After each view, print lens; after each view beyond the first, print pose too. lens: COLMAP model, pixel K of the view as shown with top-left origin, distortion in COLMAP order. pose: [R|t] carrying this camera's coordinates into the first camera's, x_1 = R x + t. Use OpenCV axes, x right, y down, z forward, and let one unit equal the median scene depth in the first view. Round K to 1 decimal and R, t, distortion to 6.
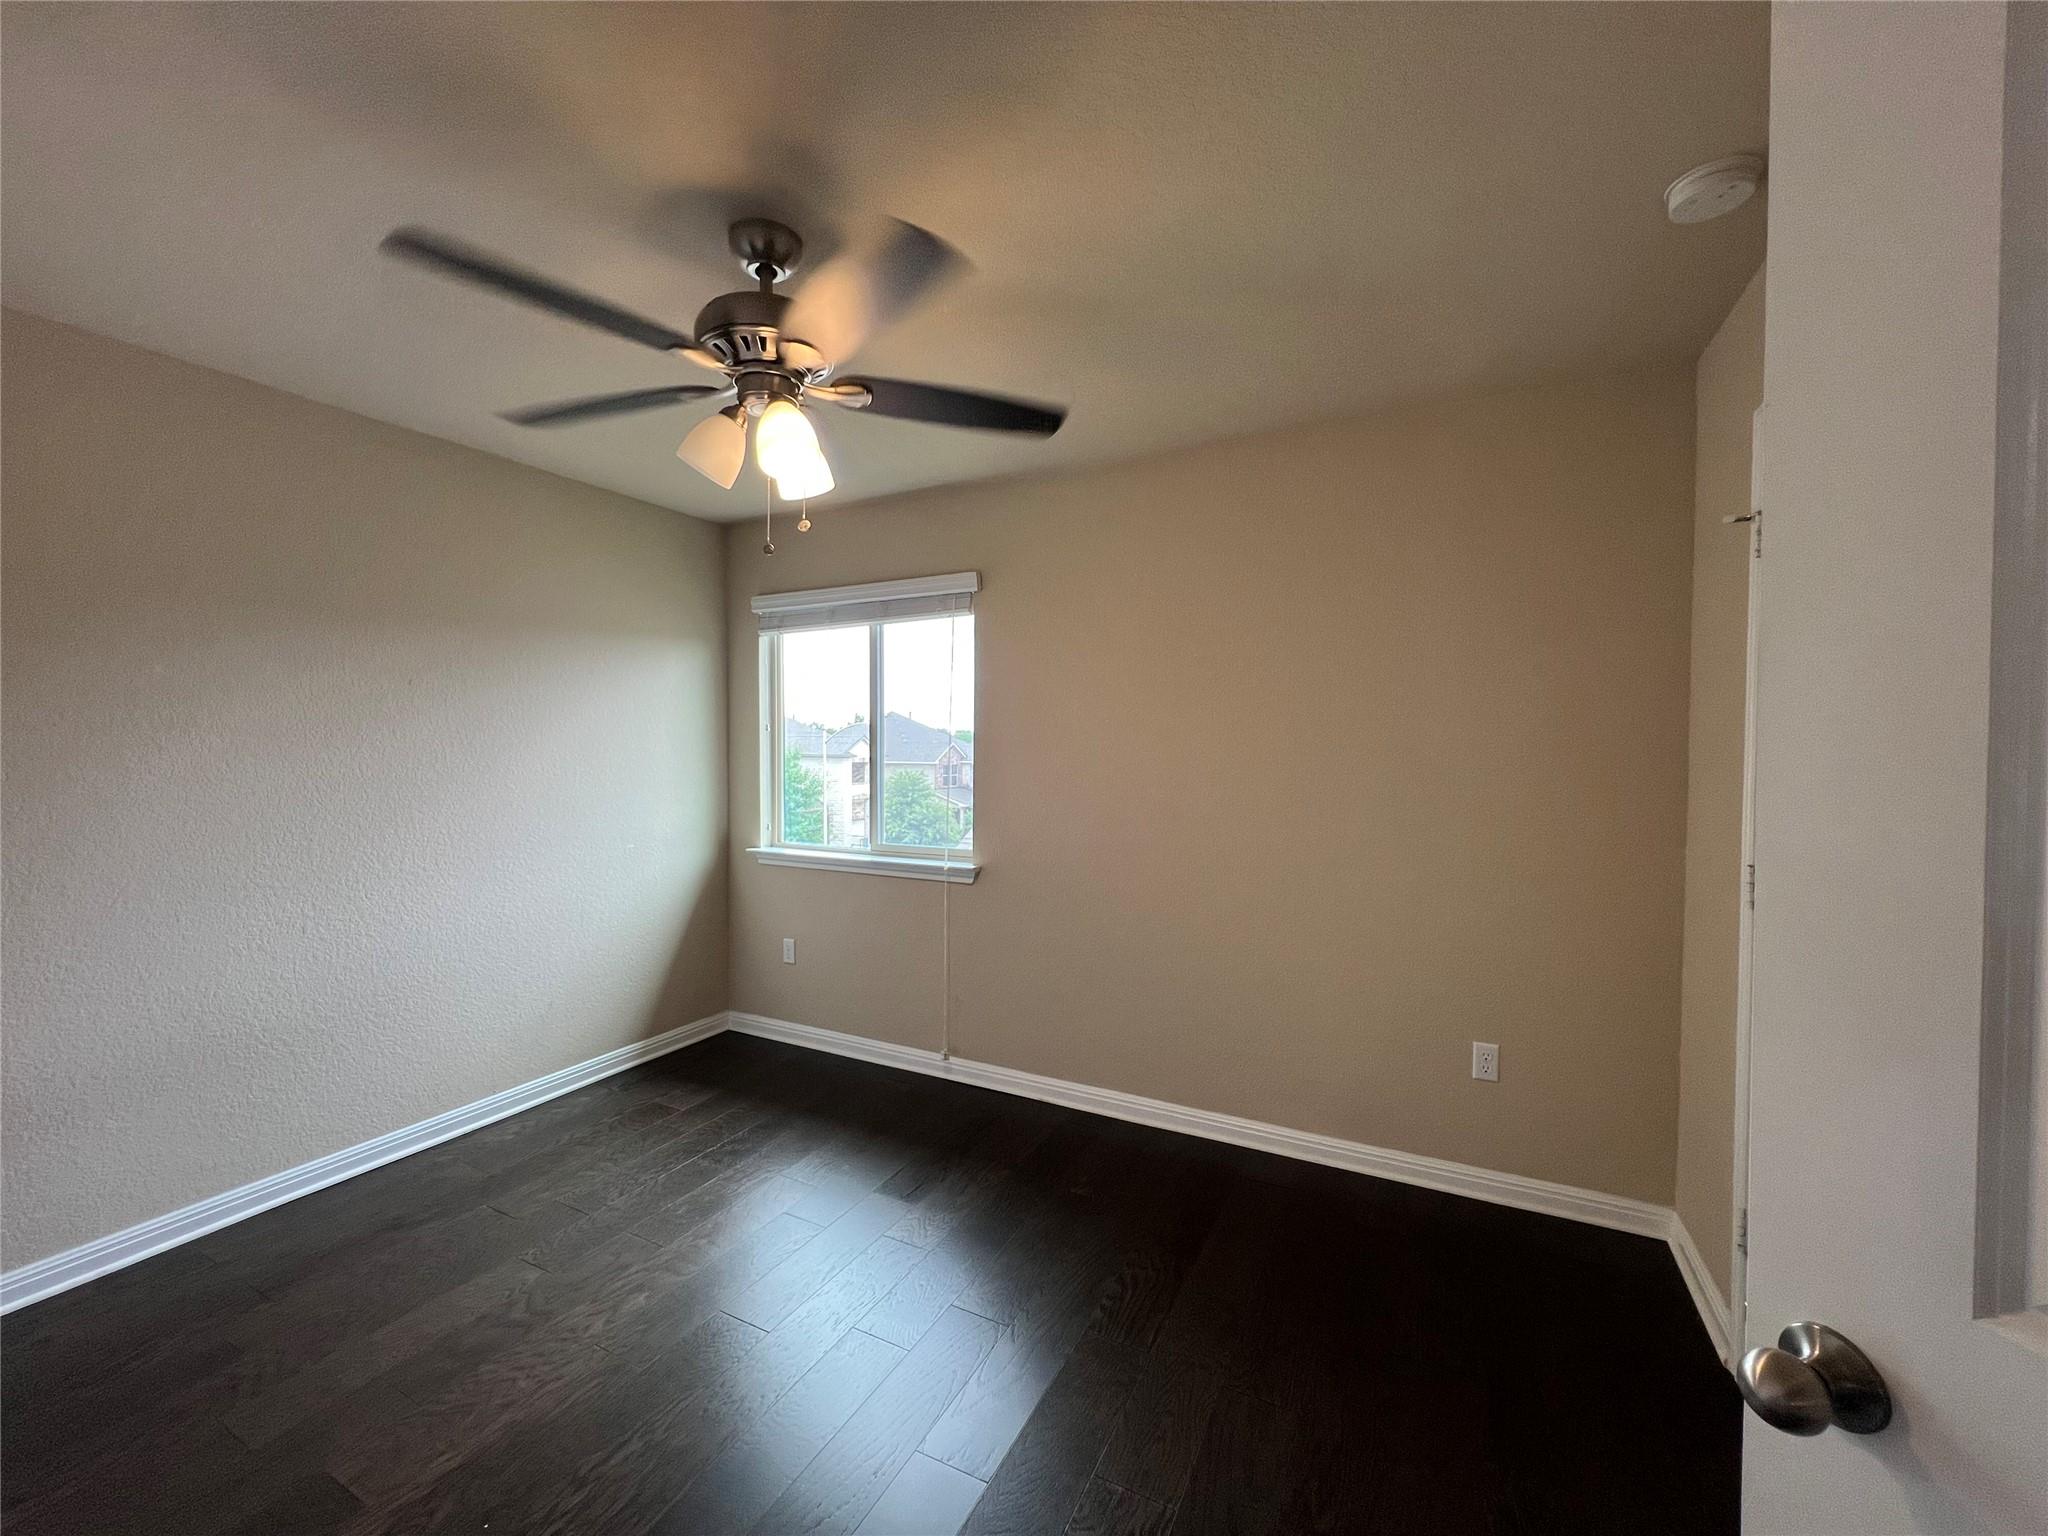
lens RADIAL K [[823.0, 0, 1024.0], [0, 823.0, 768.0], [0, 0, 1]] dist [-0.001529, 0.000304]
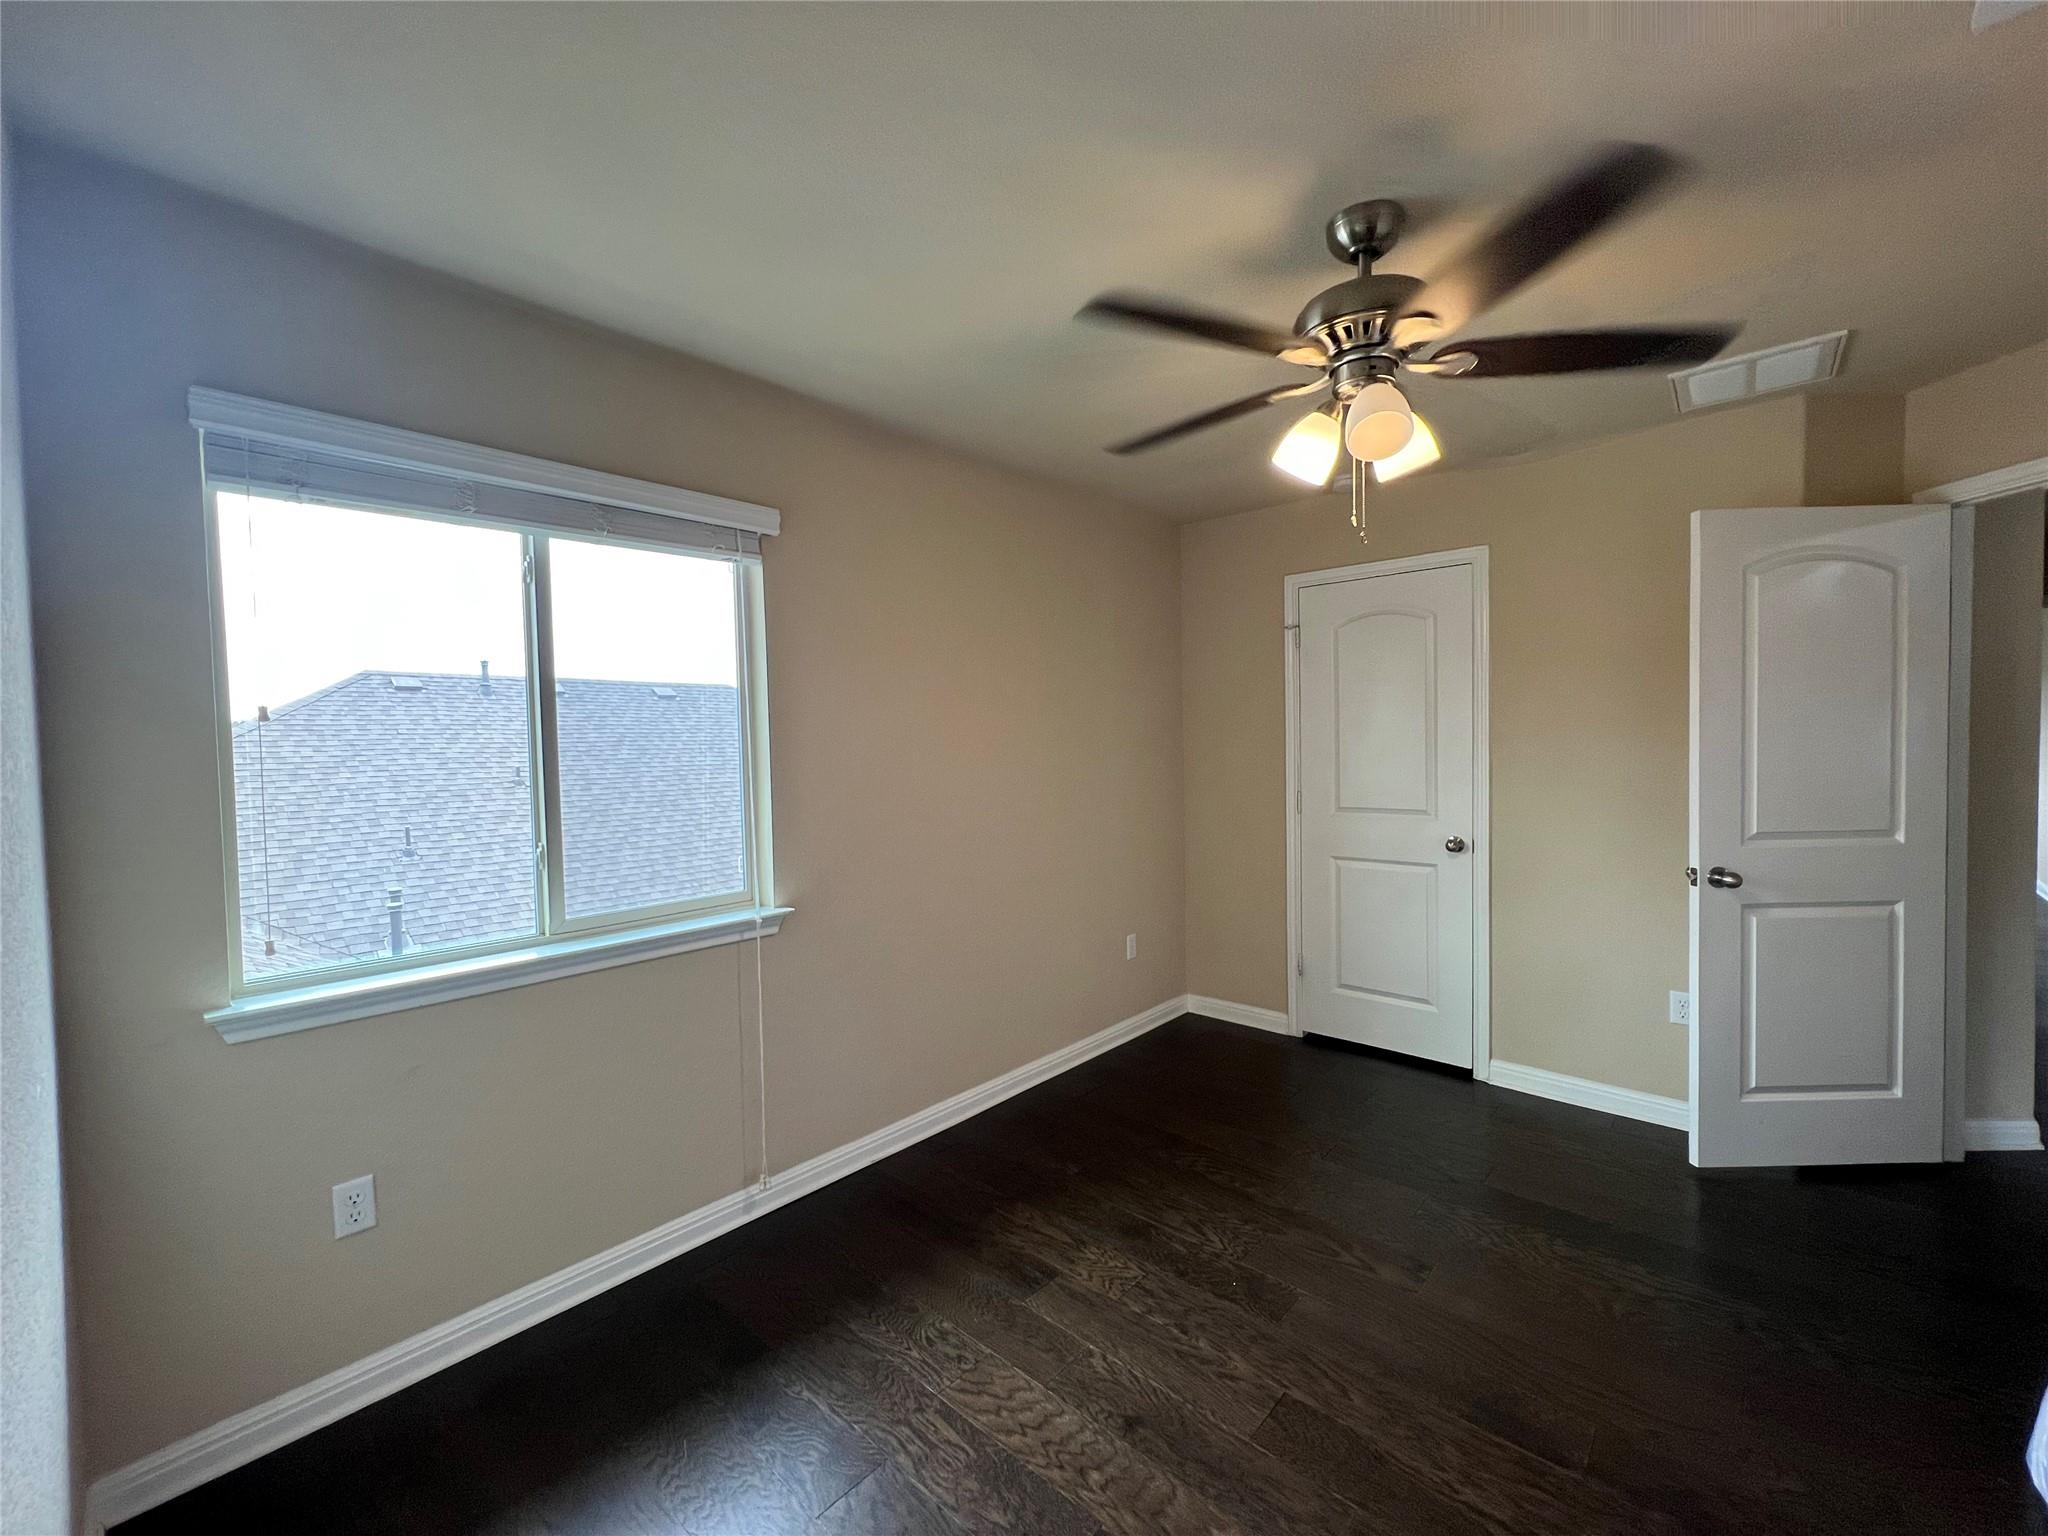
lens RADIAL K [[823.0, 0, 1024.0], [0, 823.0, 768.0], [0, 0, 1]] dist [-0.001529, 0.000304]
pose [[0.255466, -0.030381, 0.966340, -0.671687], [0.059137, 0.998126, 0.015747, -0.004776], [-0.965008, 0.053124, 0.256784, 0.559193]]
